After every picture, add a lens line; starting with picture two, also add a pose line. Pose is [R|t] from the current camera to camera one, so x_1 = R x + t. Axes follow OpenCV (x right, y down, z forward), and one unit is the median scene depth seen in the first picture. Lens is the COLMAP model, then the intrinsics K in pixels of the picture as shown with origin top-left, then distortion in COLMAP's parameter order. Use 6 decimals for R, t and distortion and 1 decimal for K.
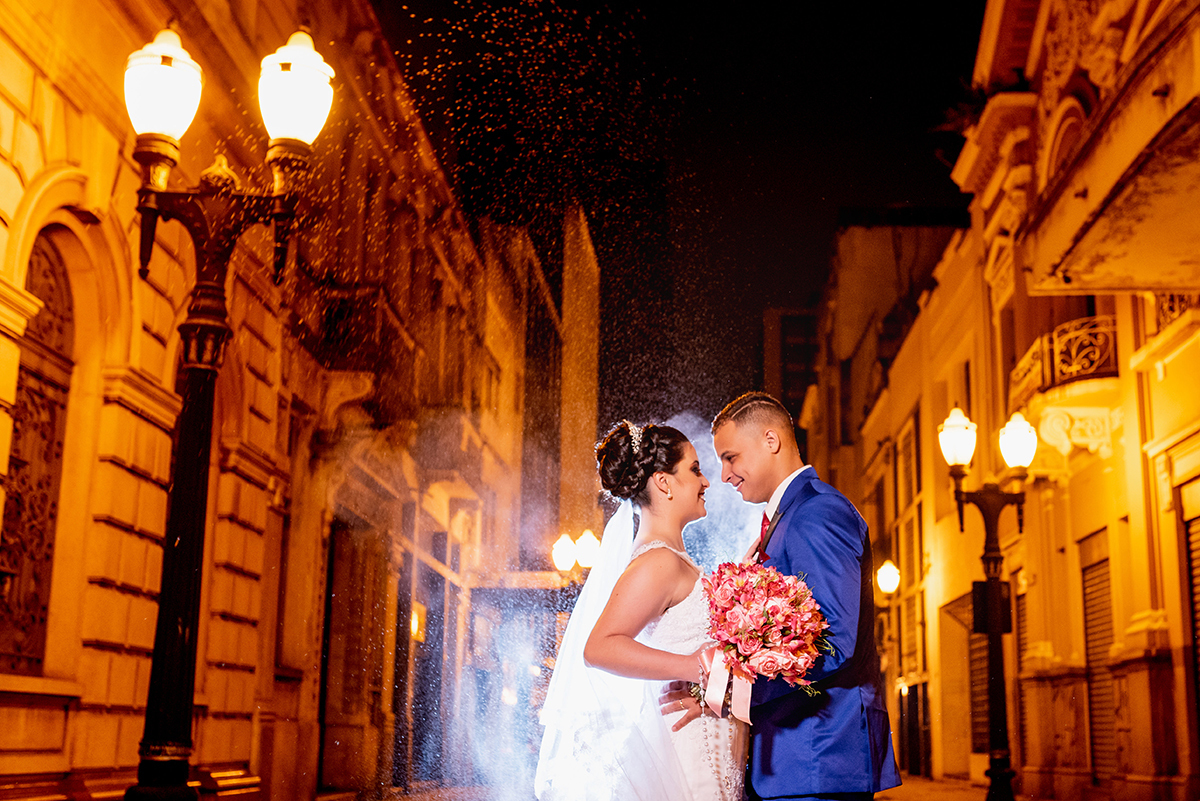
lens RADIAL K [[1483.1, 0, 600.0], [0, 1483.1, 400.5], [0, 0, 1]] dist [-0.000387, 0.002178]
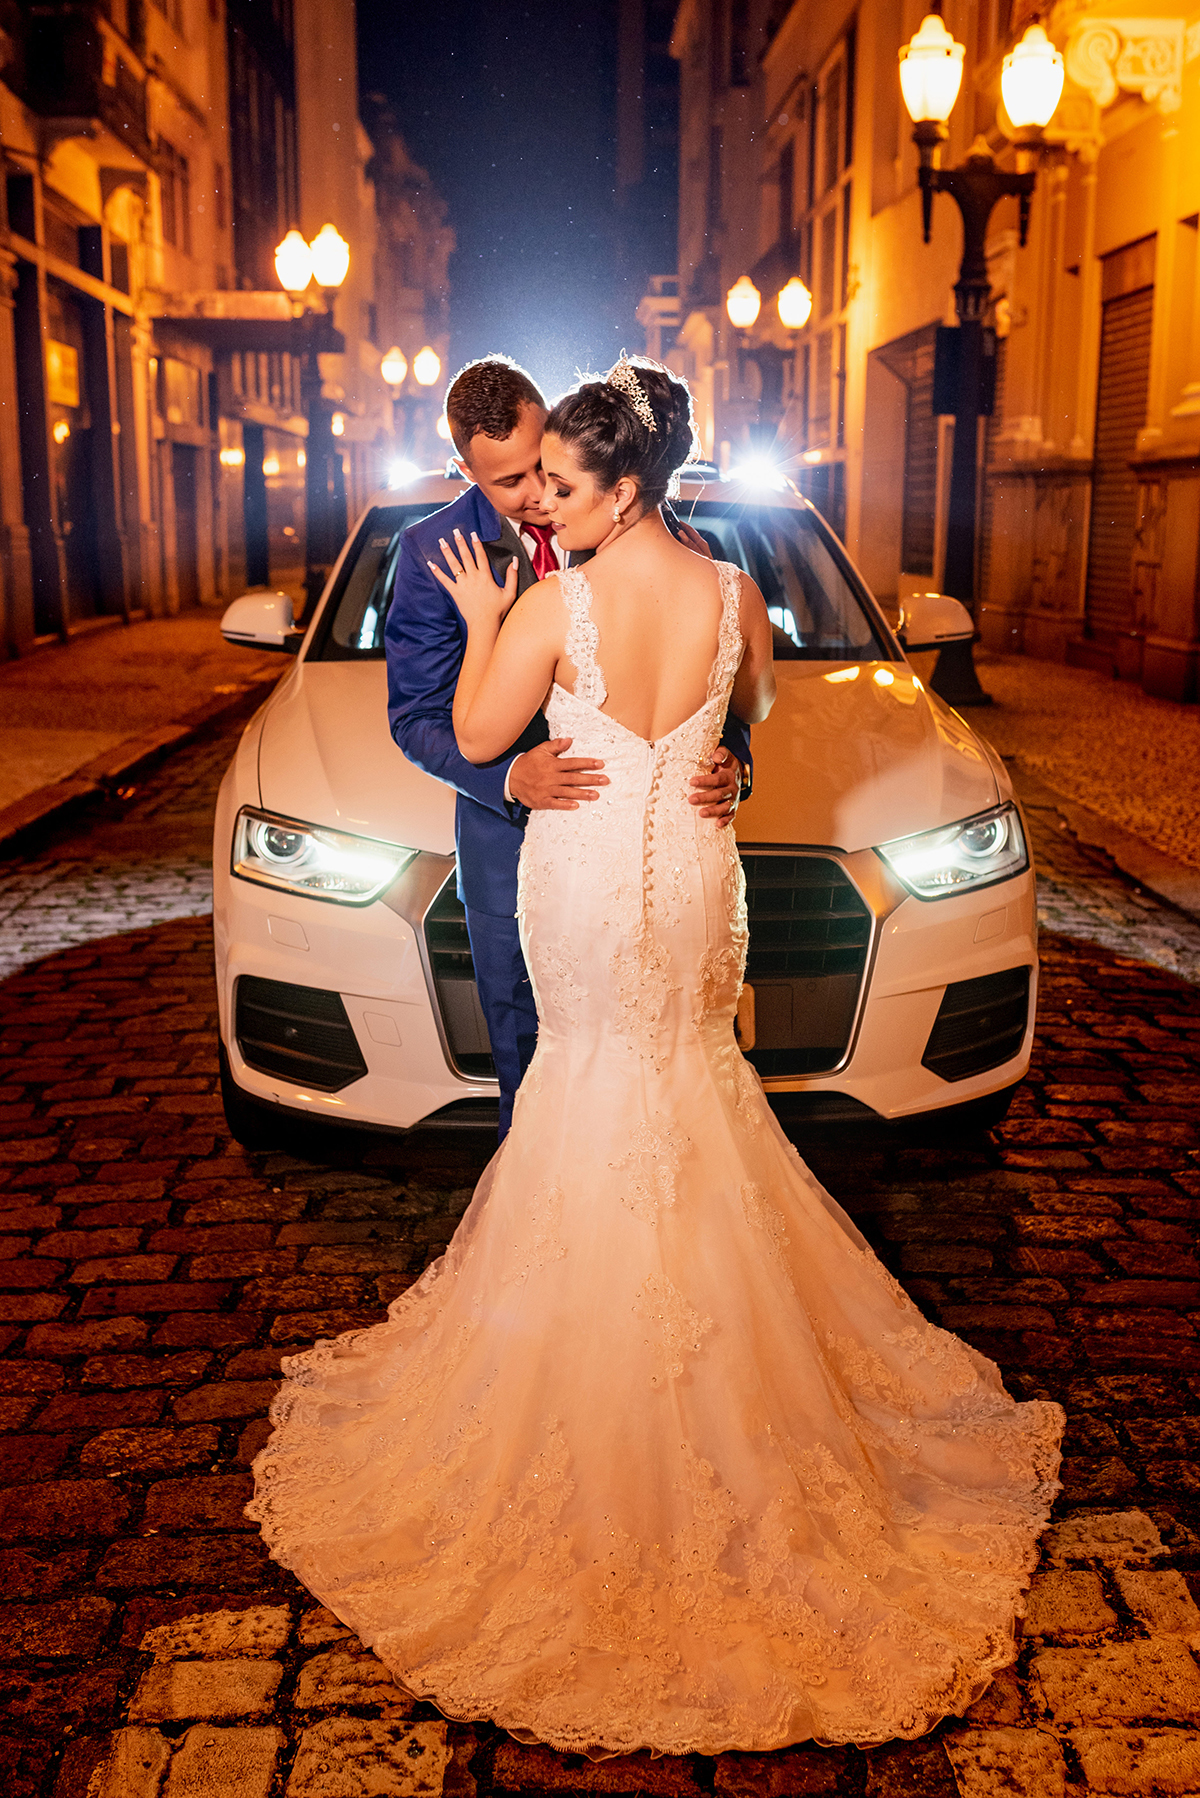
lens RADIAL K [[1964.6, 0, 648.0], [0, 1964.6, 898.8], [0, 0, 1]] dist [0.004445, -0.014637]
pose [[0.992394, -0.032914, 0.118622, 0.025745], [-0.018614, 0.912397, 0.408882, 0.007220], [-0.121688, -0.407980, 0.904845, 0.160467]]
